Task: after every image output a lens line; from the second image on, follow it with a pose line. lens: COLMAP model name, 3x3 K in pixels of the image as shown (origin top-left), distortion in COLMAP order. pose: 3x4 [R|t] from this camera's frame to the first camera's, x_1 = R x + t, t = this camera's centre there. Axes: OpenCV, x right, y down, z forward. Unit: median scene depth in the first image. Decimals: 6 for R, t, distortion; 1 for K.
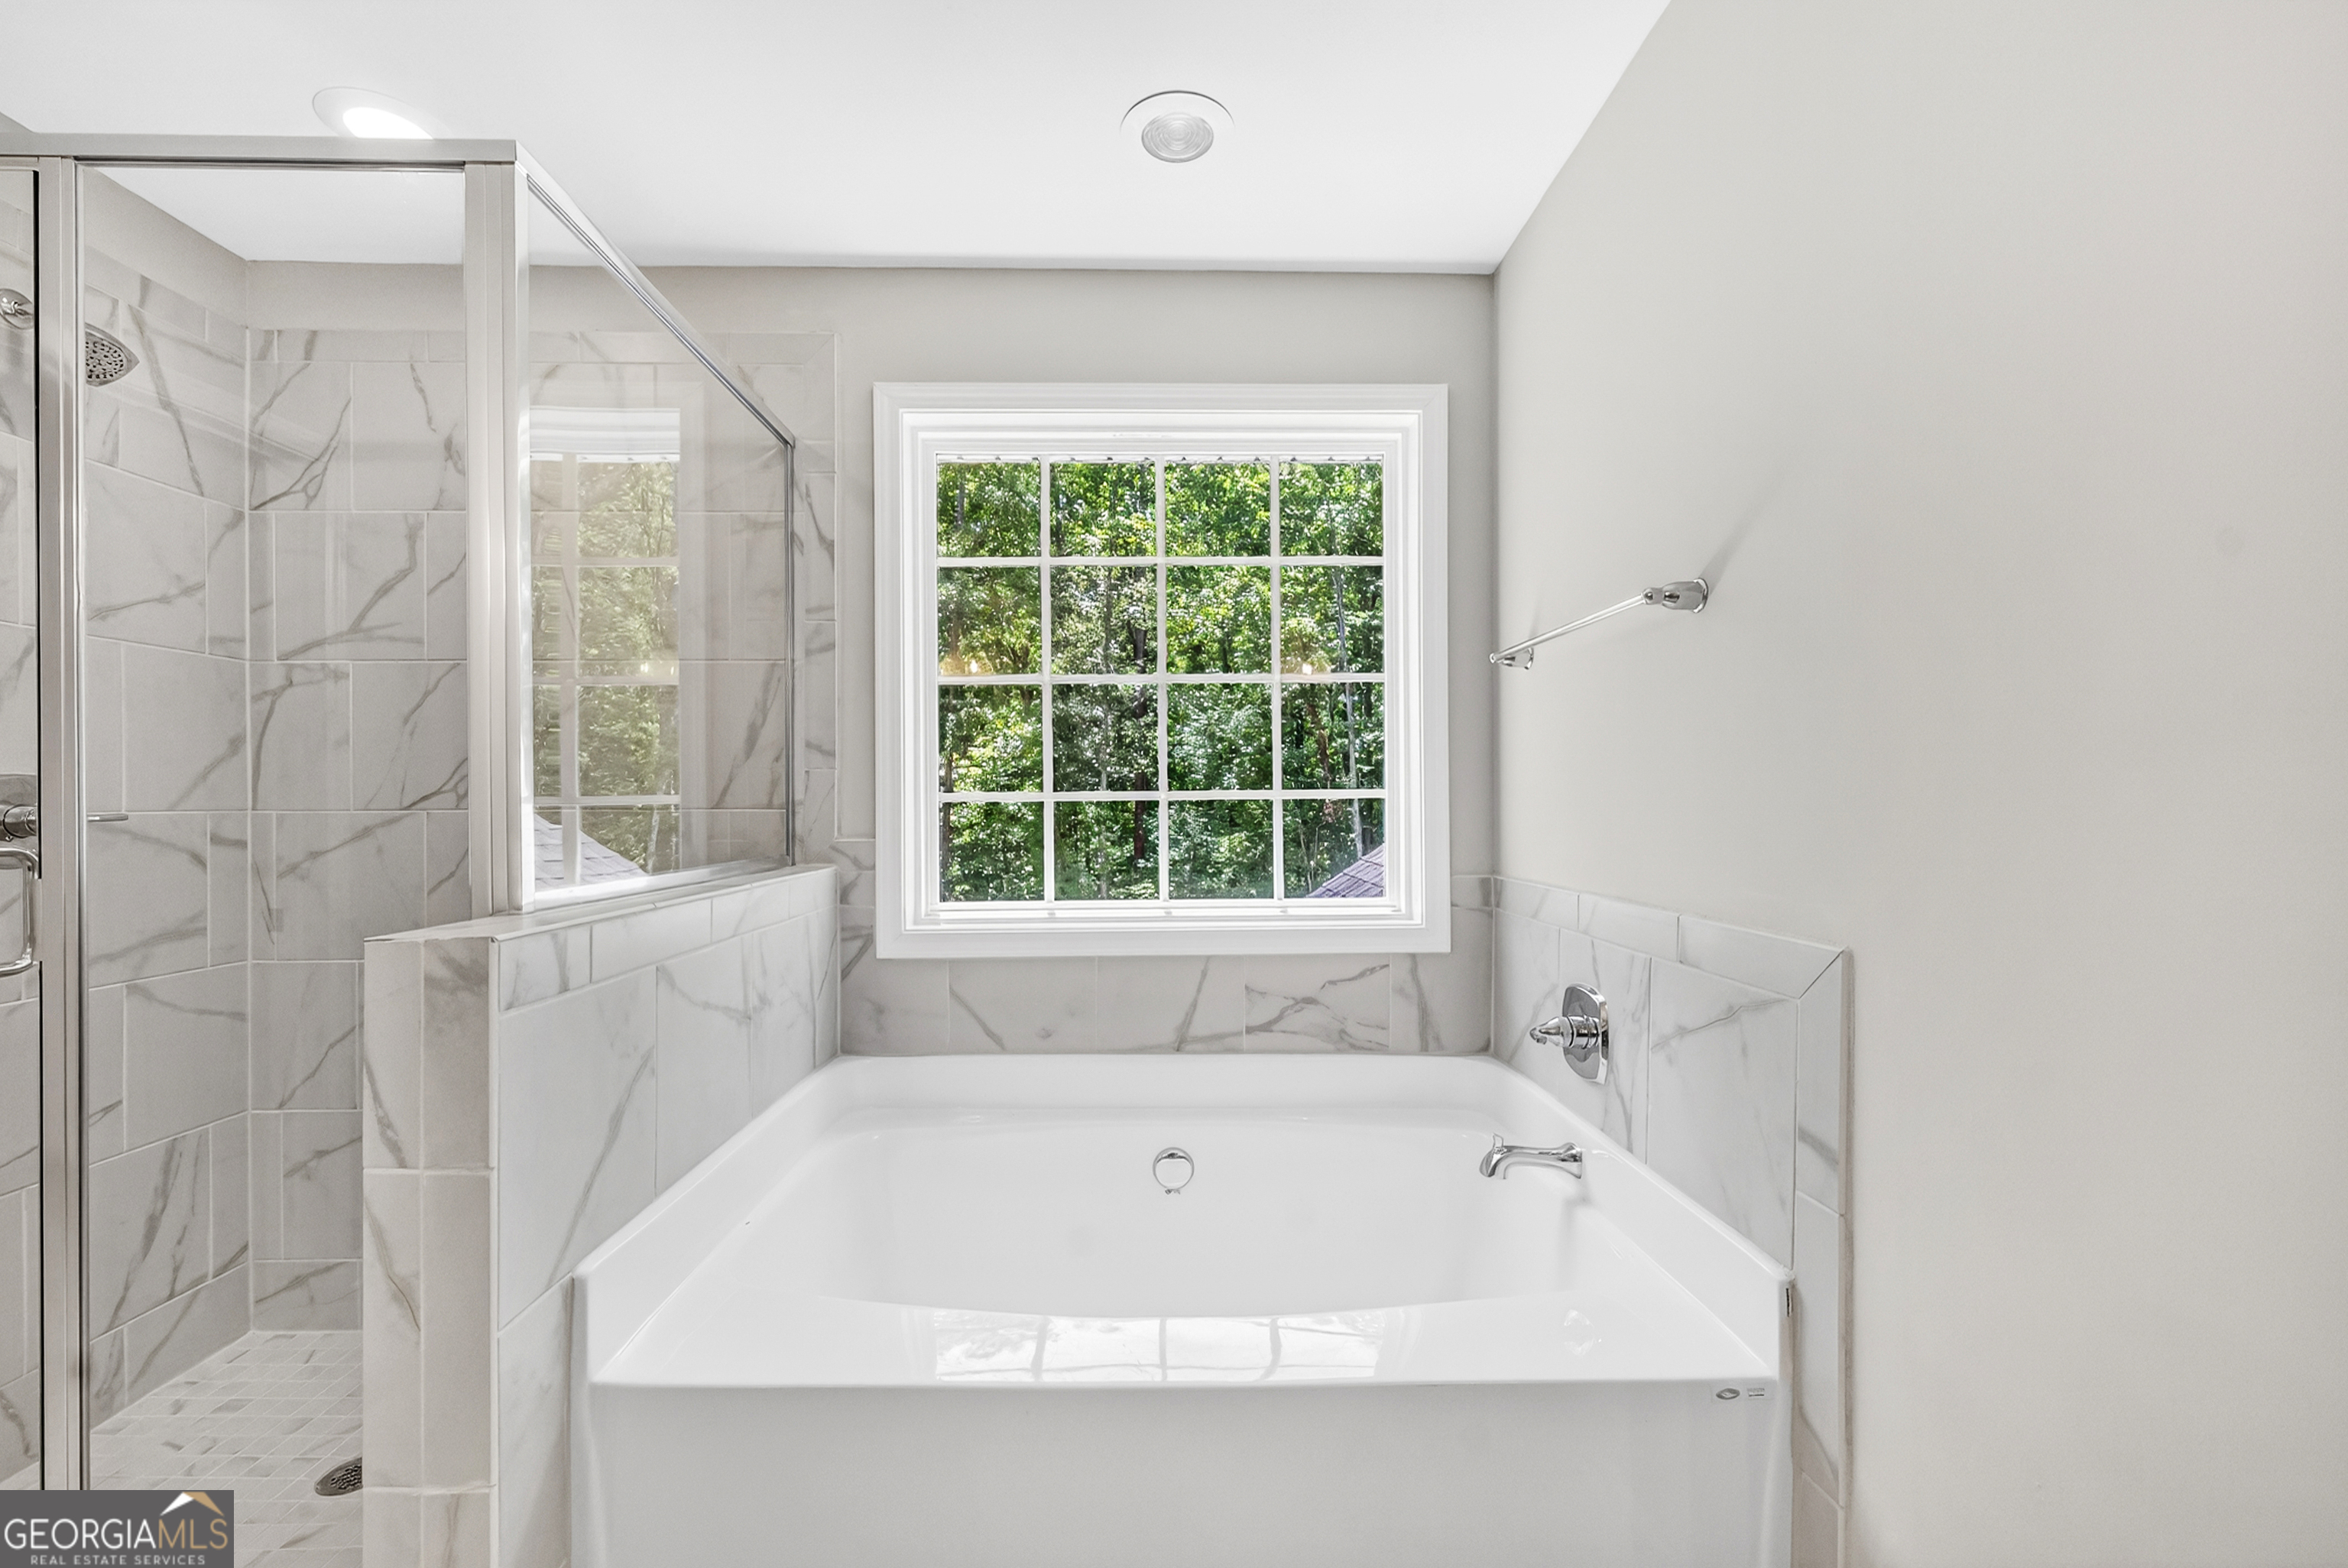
lens RADIAL K [[950.7, 0, 1170.2], [0, 950.7, 805.7], [0, 0, 1]] dist [-0.000577, 0.000158]
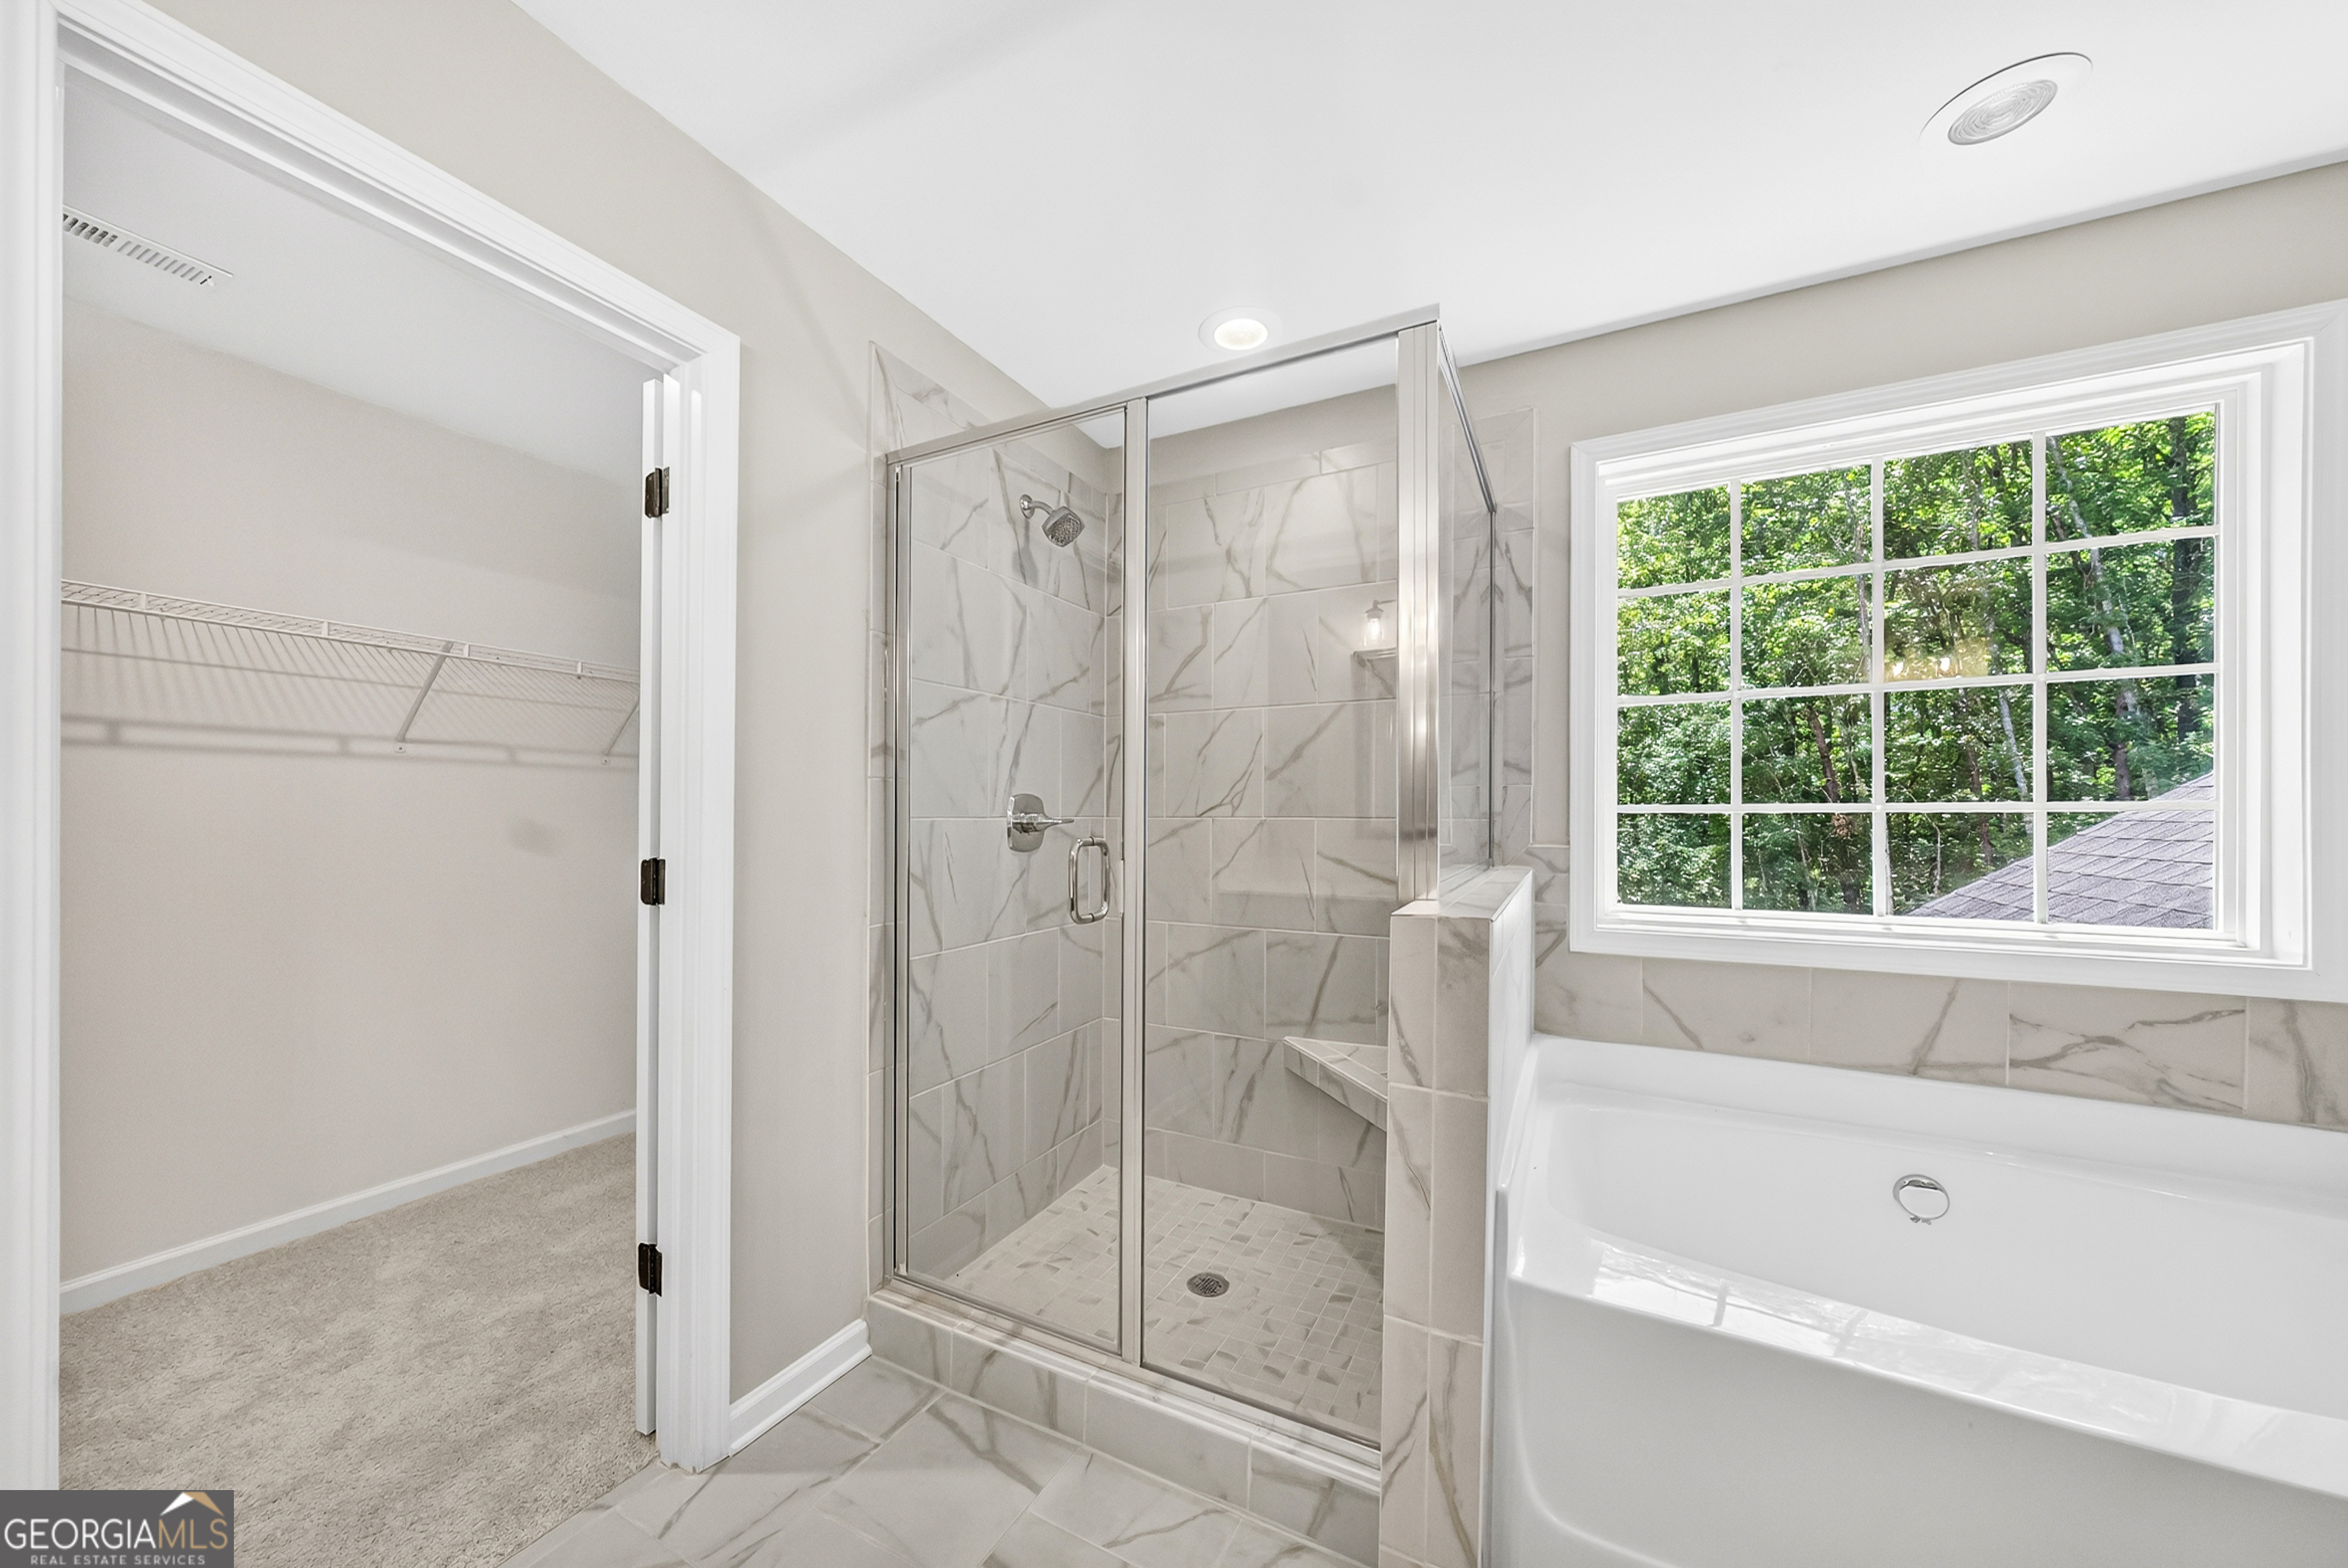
lens RADIAL K [[819.8, 0, 1162.0], [0, 819.8, 813.5], [0, 0, 1]] dist [-0.001583, 0.000135]
pose [[0.877881, 0.005010, -0.478853, -0.269188], [-0.005670, 0.999984, 0.000068, -0.000614], [0.478846, 0.002655, 0.877895, -0.090116]]
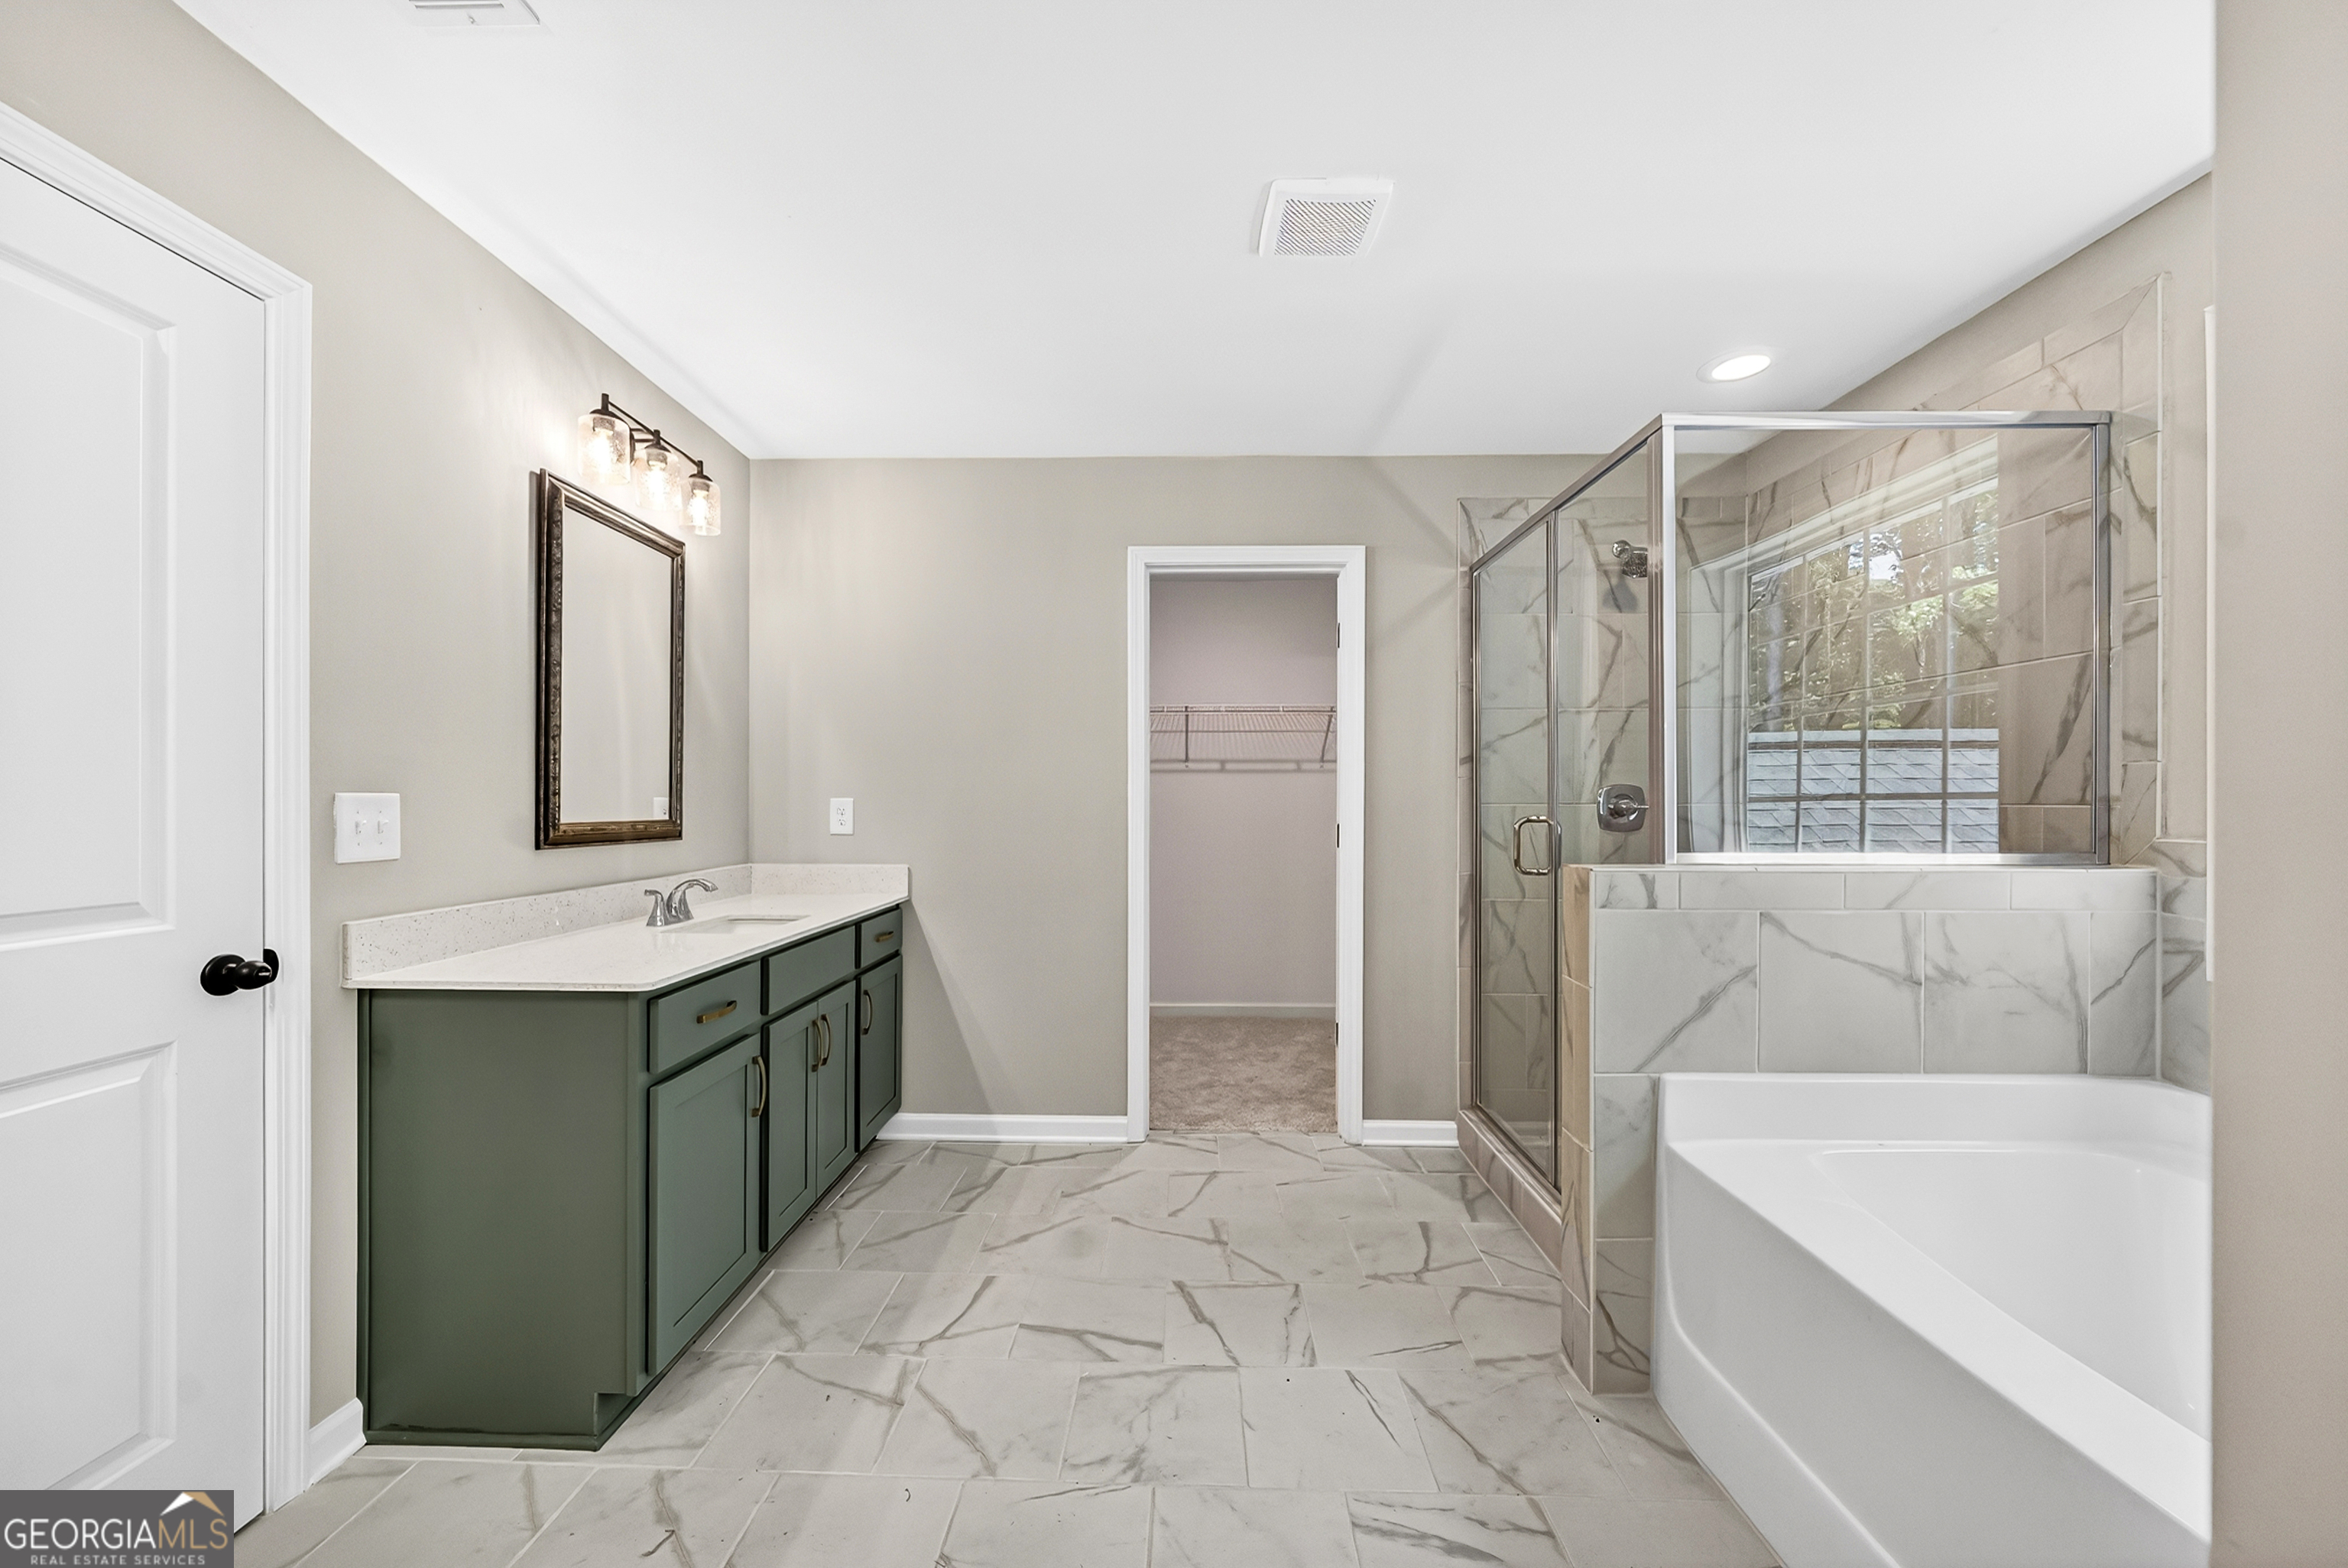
lens RADIAL K [[878.8, 0, 1162.5], [0, 878.8, 806.5], [0, 0, 1]] dist [-0.001954, -0.000037]
pose [[-0.039647, 0.008383, -0.999179, 0.515065], [-0.002646, 0.999960, 0.008494, 0.000004], [0.999210, 0.002980, -0.039623, 0.092426]]
